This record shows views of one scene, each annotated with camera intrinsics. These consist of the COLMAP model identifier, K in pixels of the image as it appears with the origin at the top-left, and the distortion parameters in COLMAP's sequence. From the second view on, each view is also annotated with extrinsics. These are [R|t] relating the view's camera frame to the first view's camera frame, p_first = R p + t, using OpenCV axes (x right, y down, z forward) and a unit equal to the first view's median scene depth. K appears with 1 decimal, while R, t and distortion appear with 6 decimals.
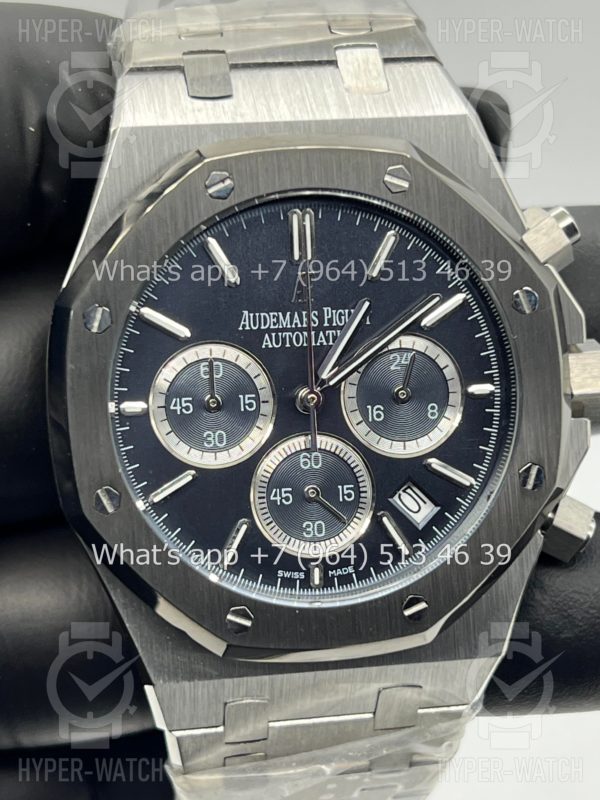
lens RADIAL K [[1974.7, 0, 293.9], [0, 1974.7, 418.7], [0, 0, 1]] dist [0.210960, 0.000000]
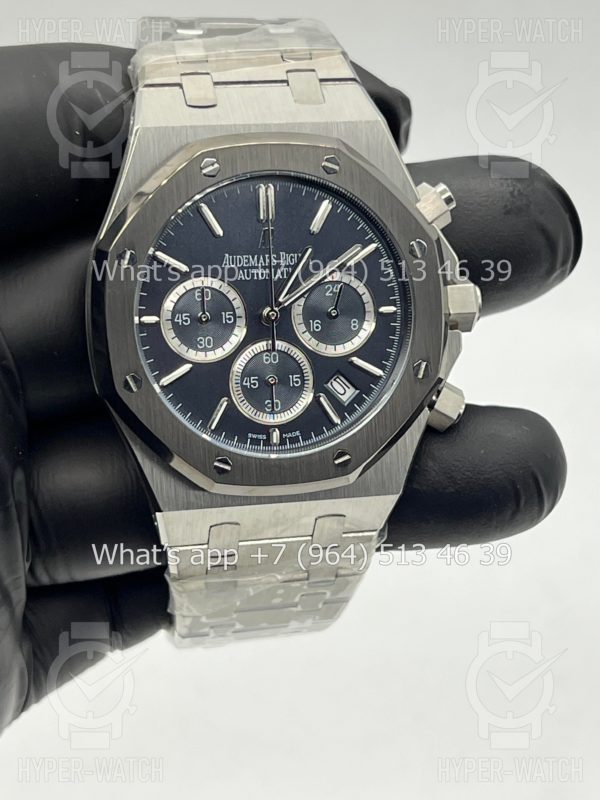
lens RADIAL K [[1974.7, 0, 302.0], [0, 1974.7, 398.8], [0, 0, 1]] dist [0.210960, 0.000000]
pose [[0.998403, 0.002666, 0.056431, -0.050321], [-0.003074, 0.999970, 0.007142, 0.040719], [-0.056410, -0.007304, 0.998381, -0.449424]]
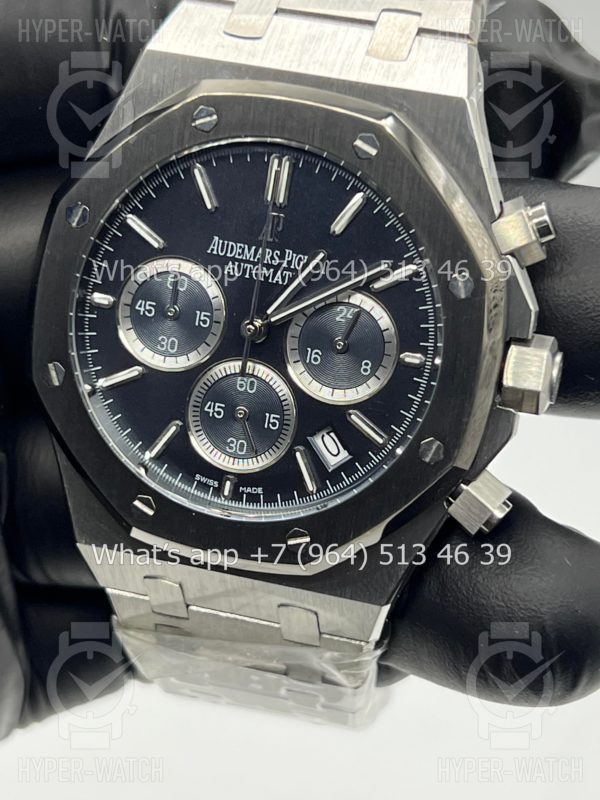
lens RADIAL K [[1974.7, 0, 293.3], [0, 1974.7, 418.8], [0, 0, 1]] dist [0.210960, 0.000000]
pose [[0.907884, 0.248475, -0.337649, 0.403597], [-0.222592, 0.968224, 0.113998, -0.090246], [0.355245, -0.028339, 0.934343, -0.008829]]
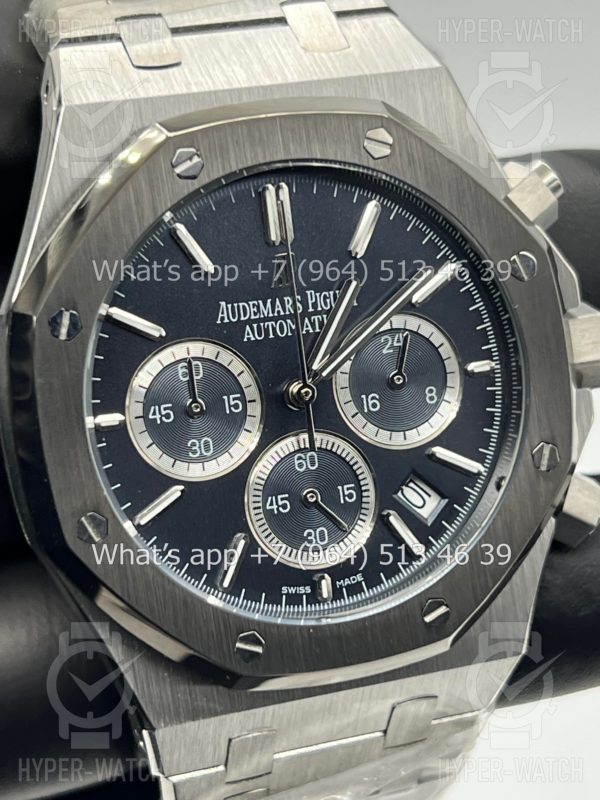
lens RADIAL K [[1974.7, 0, 297.2], [0, 1974.7, 400.9], [0, 0, 1]] dist [0.210960, 0.000000]
pose [[0.986097, -0.088057, 0.140924, -0.119914], [0.087664, 0.996109, 0.009002, -0.014837], [-0.141168, 0.003477, 0.989980, 0.108457]]
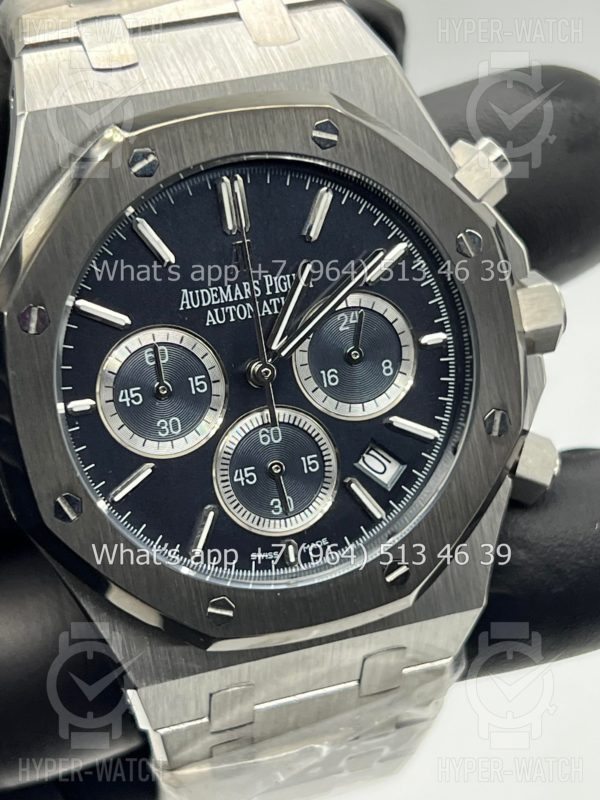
lens RADIAL K [[1974.7, 0, 299.6], [0, 1974.7, 398.3], [0, 0, 1]] dist [0.210960, 0.000000]
pose [[0.987031, -0.127924, 0.096981, -0.068016], [0.123392, 0.991026, 0.051391, -0.044277], [-0.102685, -0.038758, 0.993959, 0.045086]]
